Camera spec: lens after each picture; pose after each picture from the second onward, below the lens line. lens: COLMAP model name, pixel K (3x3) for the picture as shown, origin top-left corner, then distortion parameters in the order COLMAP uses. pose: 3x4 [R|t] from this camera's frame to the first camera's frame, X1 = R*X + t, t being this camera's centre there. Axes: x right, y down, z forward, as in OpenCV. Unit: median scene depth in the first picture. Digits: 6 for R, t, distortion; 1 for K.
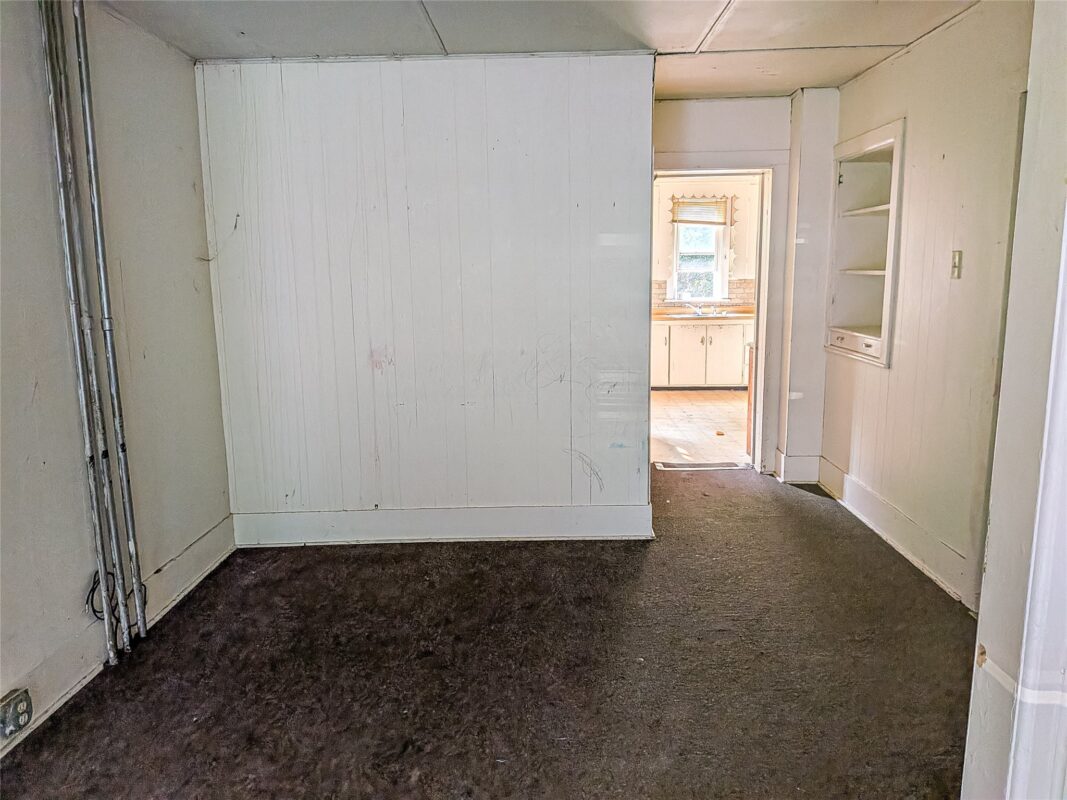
lens RADIAL K [[790.8, 0, 533.5], [0, 790.8, 400.0], [0, 0, 1]] dist [0.008088, -0.000634]
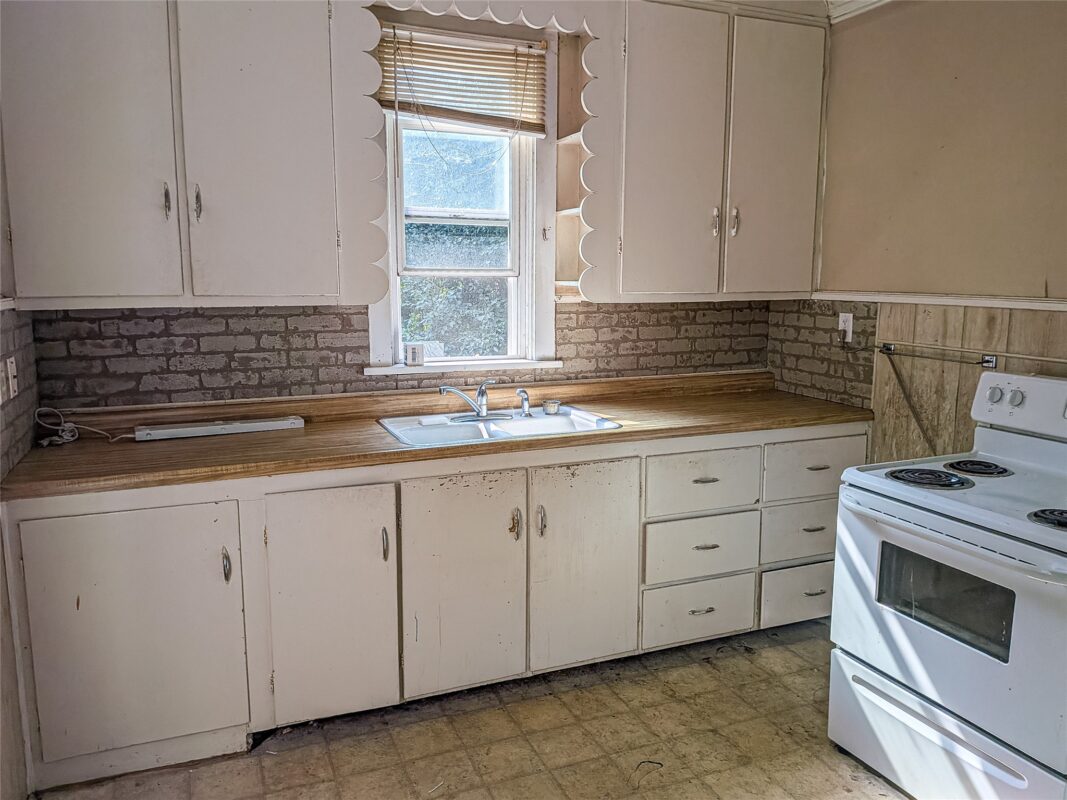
lens RADIAL K [[790.8, 0, 533.5], [0, 790.8, 400.0], [0, 0, 1]] dist [0.008088, -0.000634]
pose [[0.915403, -0.045138, 0.400000, 0.105463], [0.050808, 0.998702, -0.003576, -0.111872], [-0.399319, 0.023597, 0.916508, 0.708593]]
